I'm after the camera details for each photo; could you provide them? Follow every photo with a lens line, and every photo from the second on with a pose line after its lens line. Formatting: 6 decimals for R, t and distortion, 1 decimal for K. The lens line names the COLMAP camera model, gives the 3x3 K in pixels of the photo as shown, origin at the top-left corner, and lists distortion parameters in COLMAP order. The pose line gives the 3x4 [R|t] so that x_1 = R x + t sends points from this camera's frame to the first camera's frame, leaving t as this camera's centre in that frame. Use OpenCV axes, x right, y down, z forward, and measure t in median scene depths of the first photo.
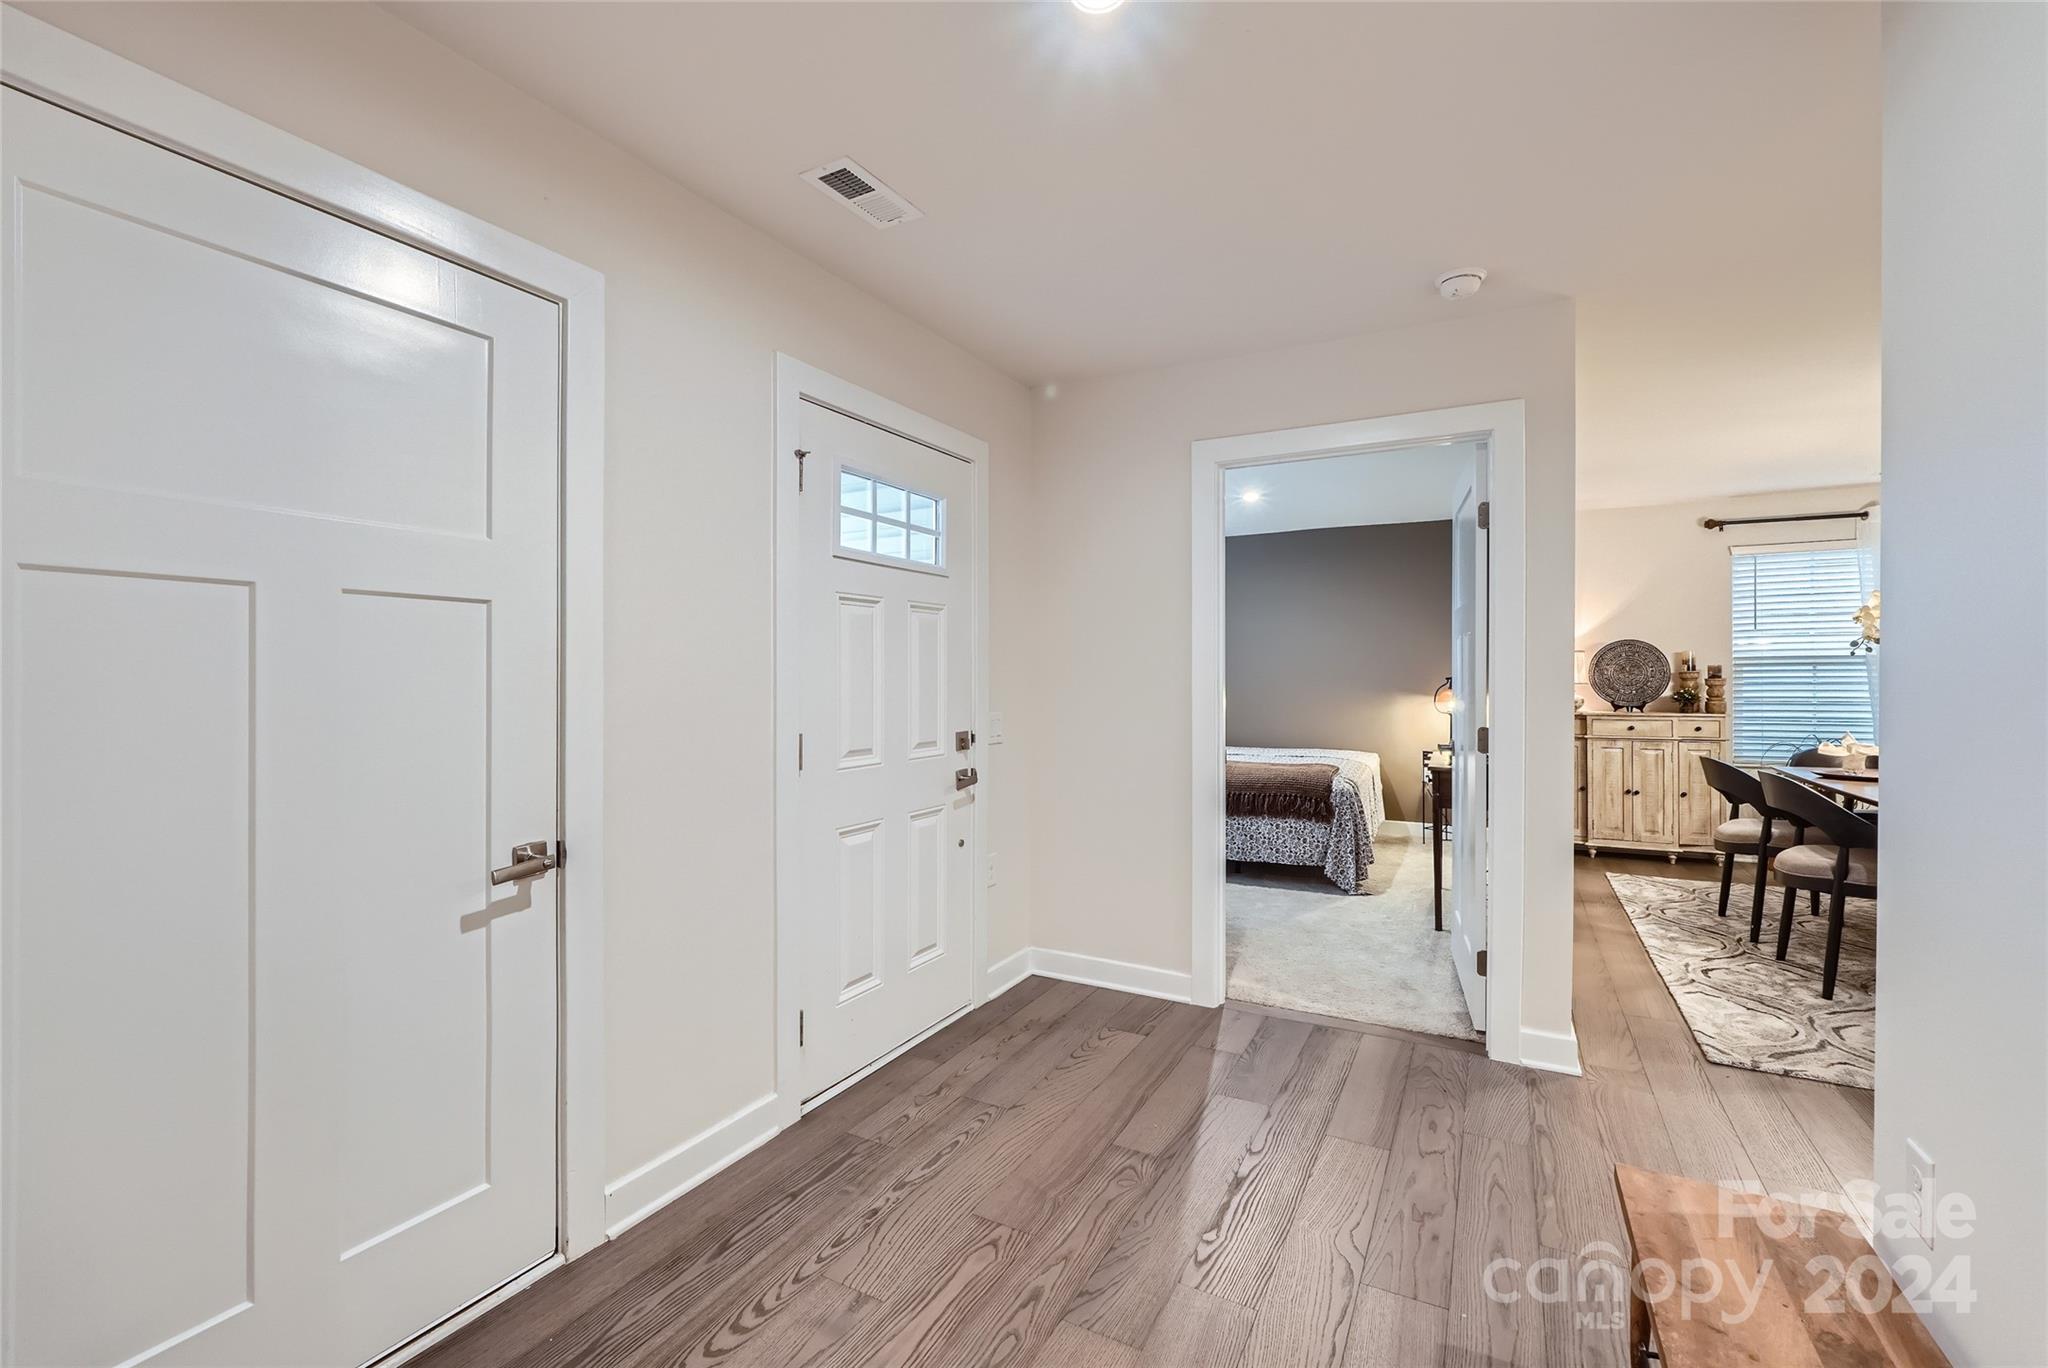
lens RADIAL K [[887.5, 0, 1016.7], [0, 887.5, 676.0], [0, 0, 1]] dist [-0.003187, -0.000334]
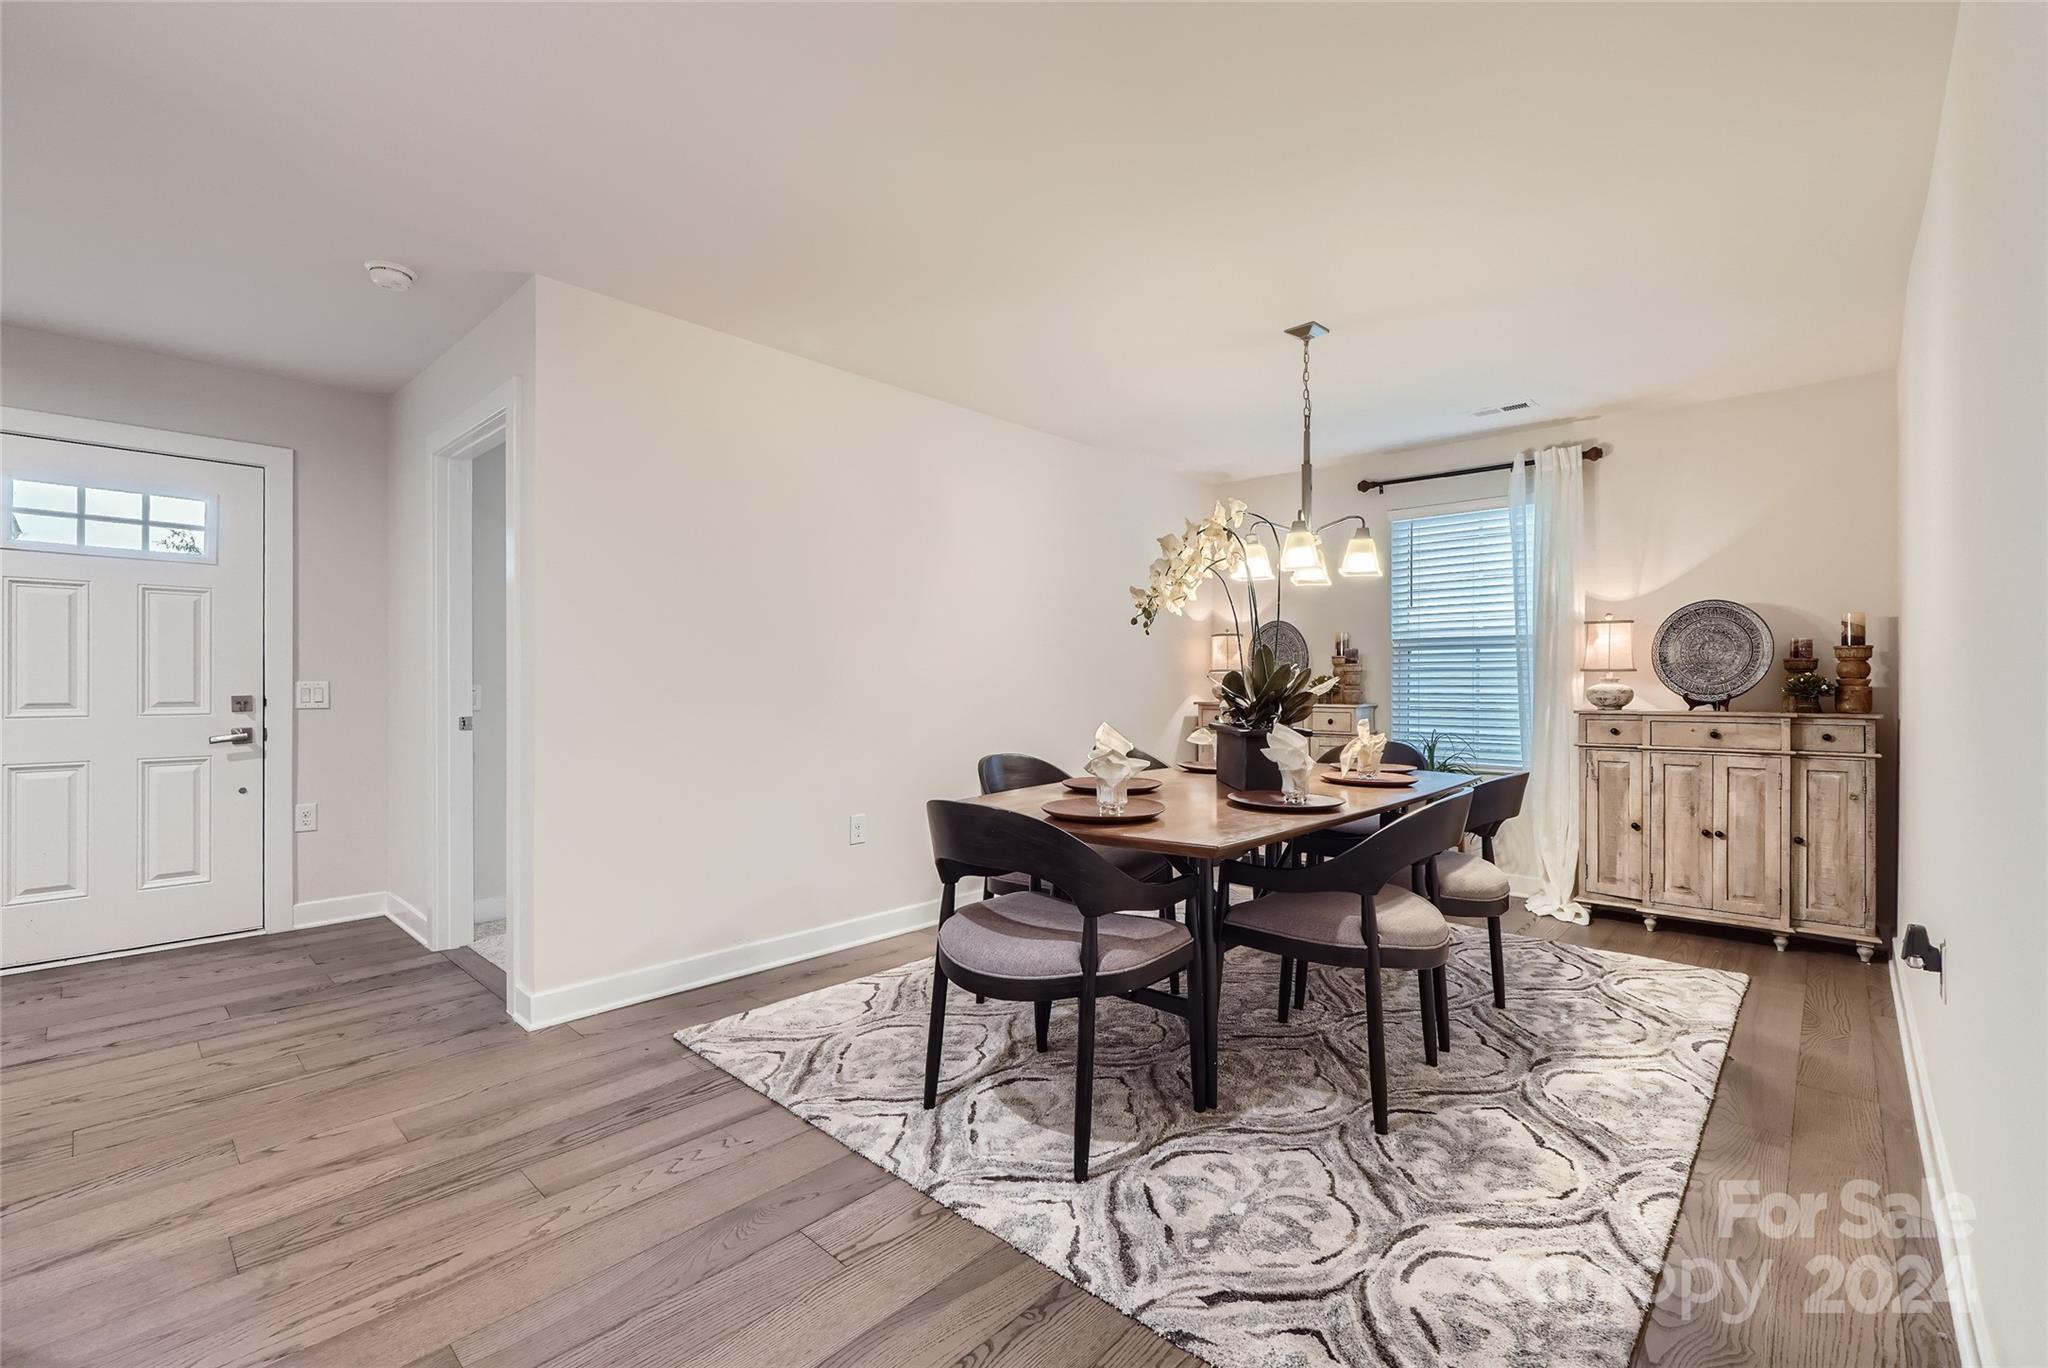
lens RADIAL K [[887.5, 0, 1008.9], [0, 887.5, 688.8], [0, 0, 1]] dist [-0.003187, -0.000334]
pose [[0.967403, 0.015877, -0.252742, 1.226429], [-0.008929, 0.999551, 0.028616, 0.010555], [0.253083, -0.025427, 0.967110, 0.121635]]
